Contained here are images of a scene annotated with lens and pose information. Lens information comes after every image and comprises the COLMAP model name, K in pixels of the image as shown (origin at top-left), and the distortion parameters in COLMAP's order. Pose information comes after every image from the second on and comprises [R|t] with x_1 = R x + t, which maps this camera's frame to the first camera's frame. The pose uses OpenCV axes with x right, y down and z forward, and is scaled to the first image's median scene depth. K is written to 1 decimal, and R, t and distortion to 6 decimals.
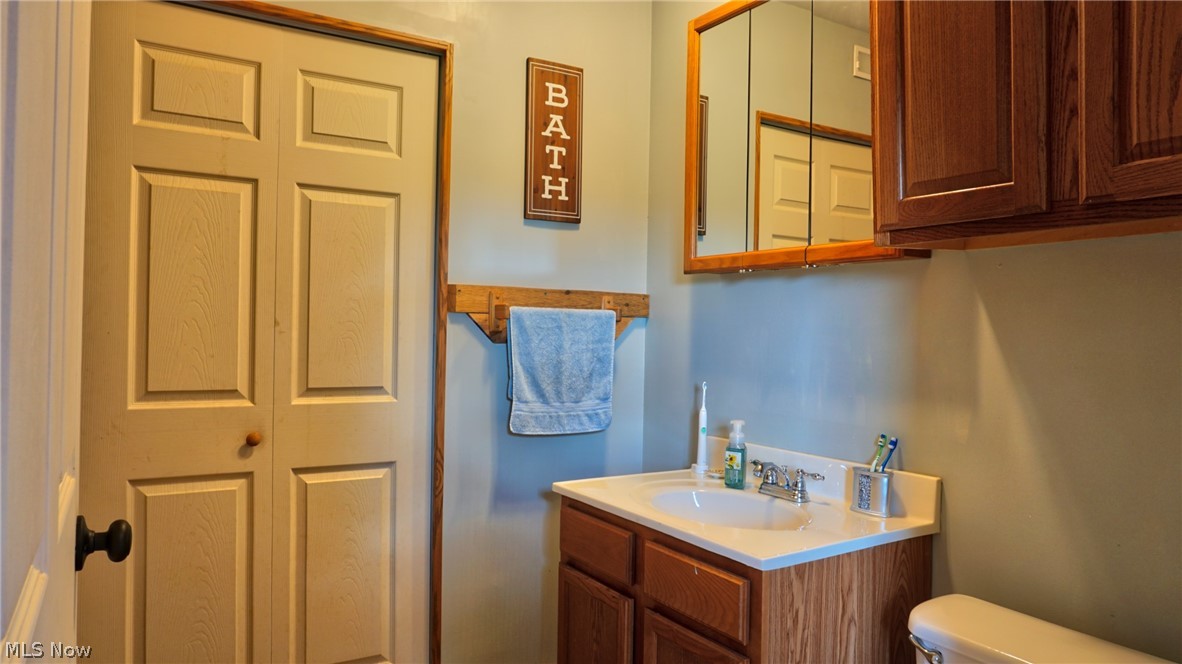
lens RADIAL K [[797.2, 0, 596.6], [0, 797.2, 345.8], [0, 0, 1]] dist [-0.055790, 0.042055]
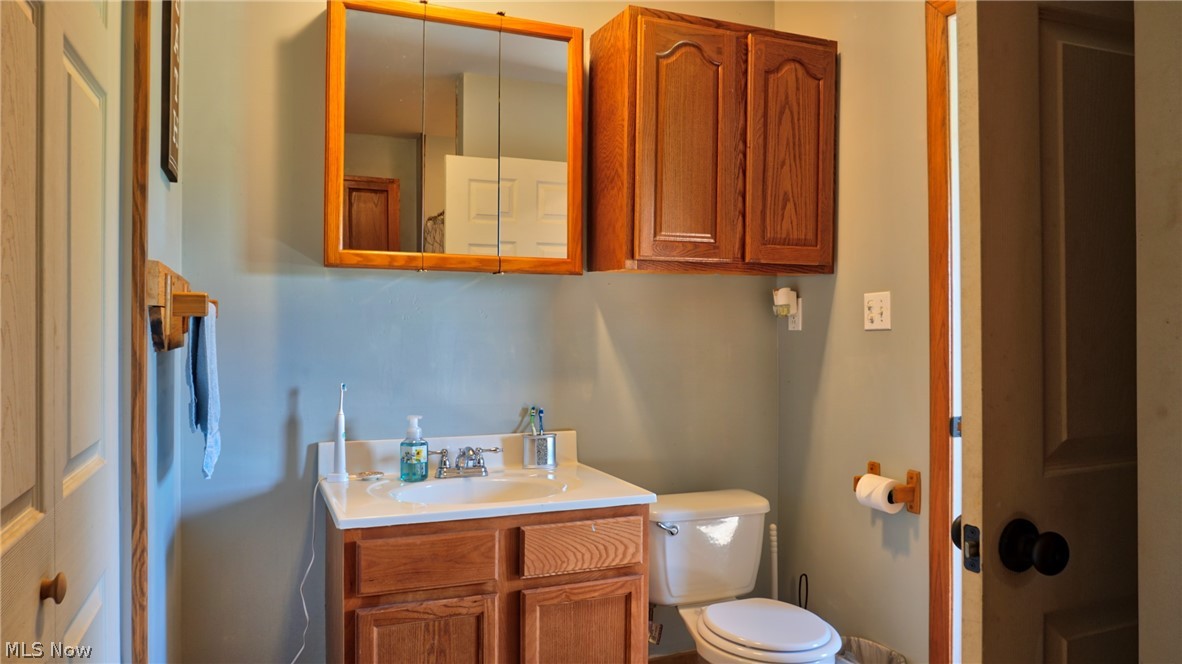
lens RADIAL K [[797.2, 0, 596.6], [0, 797.2, 345.8], [0, 0, 1]] dist [-0.055790, 0.042055]
pose [[0.149461, -0.033736, 0.988192, -0.884582], [0.021637, 0.999290, 0.030843, -0.025588], [-0.988531, 0.016771, 0.150085, 0.676606]]
